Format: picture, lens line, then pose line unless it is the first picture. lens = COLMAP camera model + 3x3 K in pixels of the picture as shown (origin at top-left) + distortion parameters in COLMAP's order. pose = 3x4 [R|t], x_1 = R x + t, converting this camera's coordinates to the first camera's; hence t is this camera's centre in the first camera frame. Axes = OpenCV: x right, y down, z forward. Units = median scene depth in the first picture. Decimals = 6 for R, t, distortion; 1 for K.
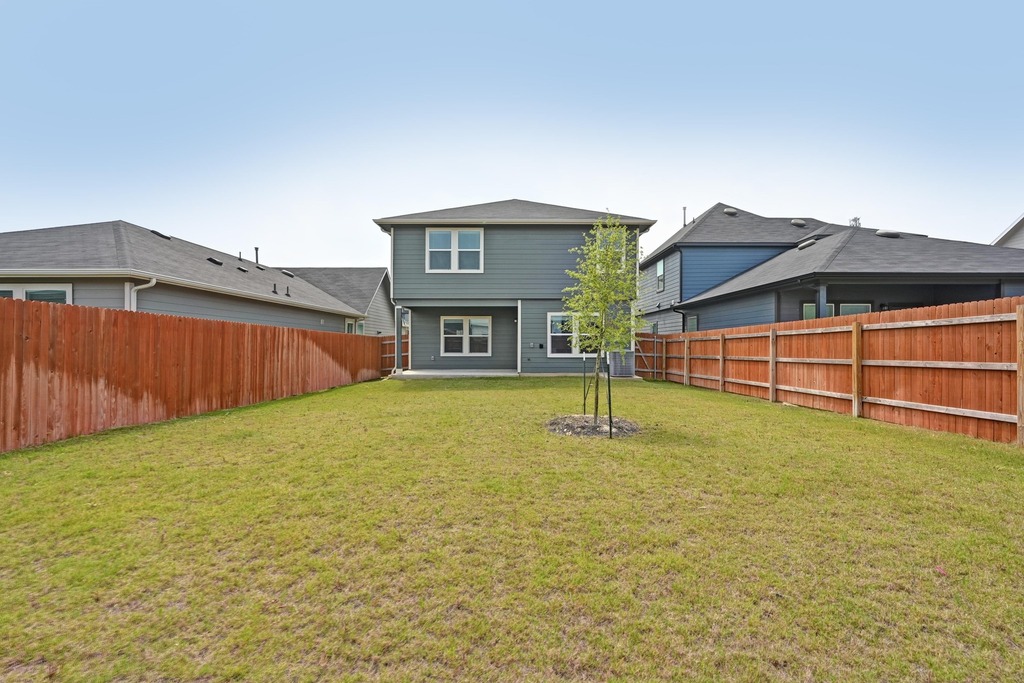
lens RADIAL K [[407.8, 0, 514.8], [0, 407.8, 342.7], [0, 0, 1]] dist [0.000184, 0.000114]
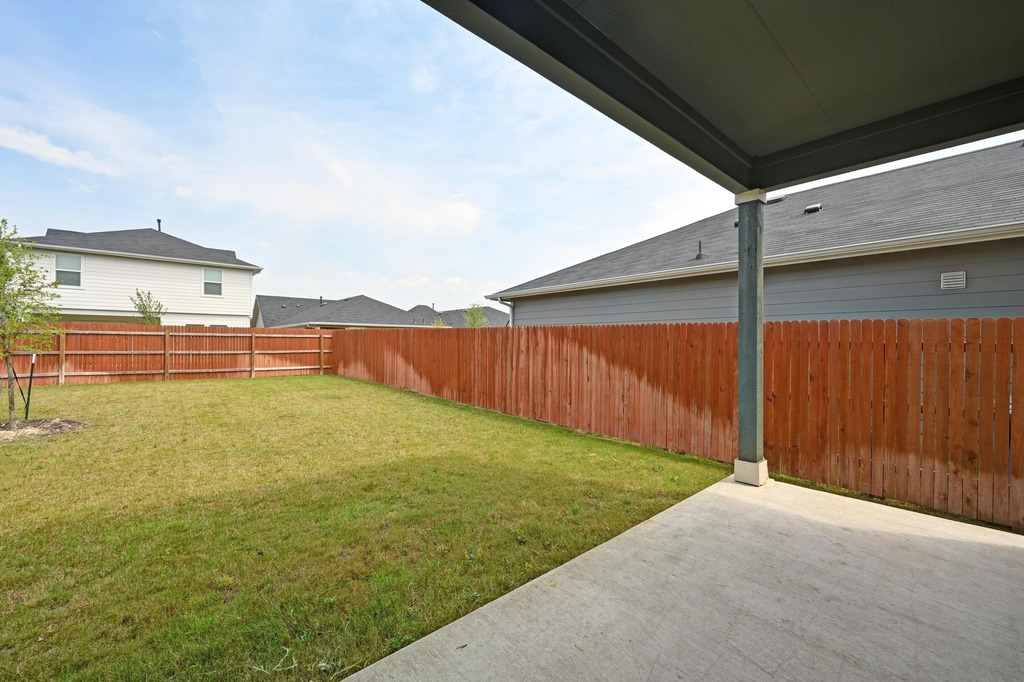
lens RADIAL K [[407.8, 0, 514.8], [0, 407.8, 342.2], [0, 0, 1]] dist [0.000184, 0.000114]
pose [[-0.750988, -0.003200, -0.660308, -0.045121], [-0.000490, 0.999991, -0.004288, -0.005152], [0.660316, -0.002897, -0.750983, 1.671738]]
